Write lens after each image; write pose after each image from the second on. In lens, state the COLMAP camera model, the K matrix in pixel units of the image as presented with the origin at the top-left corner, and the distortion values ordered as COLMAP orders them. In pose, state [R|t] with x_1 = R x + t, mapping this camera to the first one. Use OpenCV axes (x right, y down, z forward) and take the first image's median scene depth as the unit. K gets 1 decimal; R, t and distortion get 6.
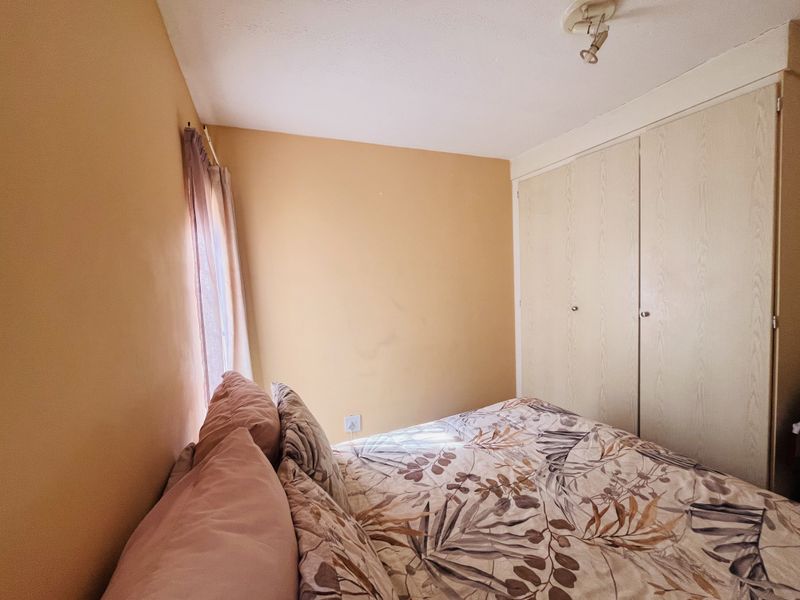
lens RADIAL K [[321.6, 0, 398.8], [0, 321.6, 299.7], [0, 0, 1]] dist [-0.007104, -0.000007]
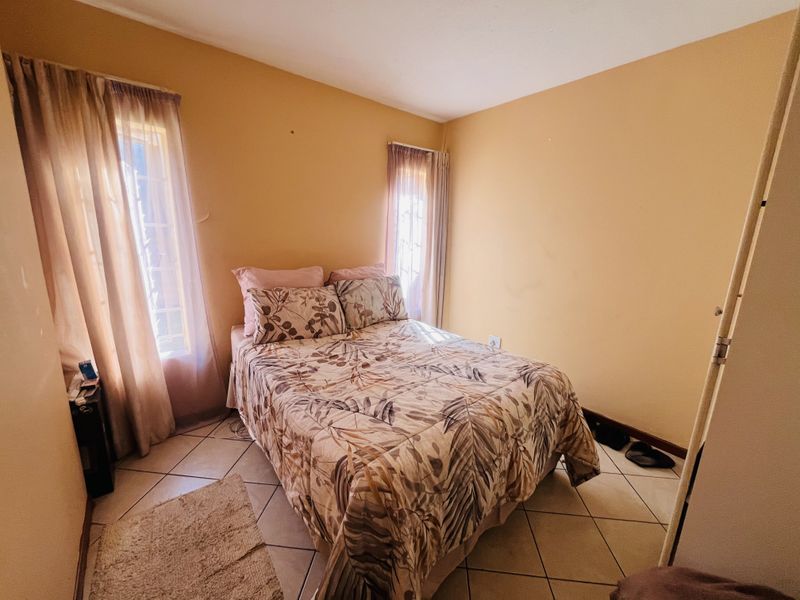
lens RADIAL K [[321.6, 0, 398.3], [0, 321.6, 297.9], [0, 0, 1]] dist [-0.007104, -0.000007]
pose [[0.285521, 0.259402, -0.922598, 1.753351], [-0.098638, 0.965514, 0.240943, -0.093476], [0.953283, 0.022209, 0.301262, 0.514914]]
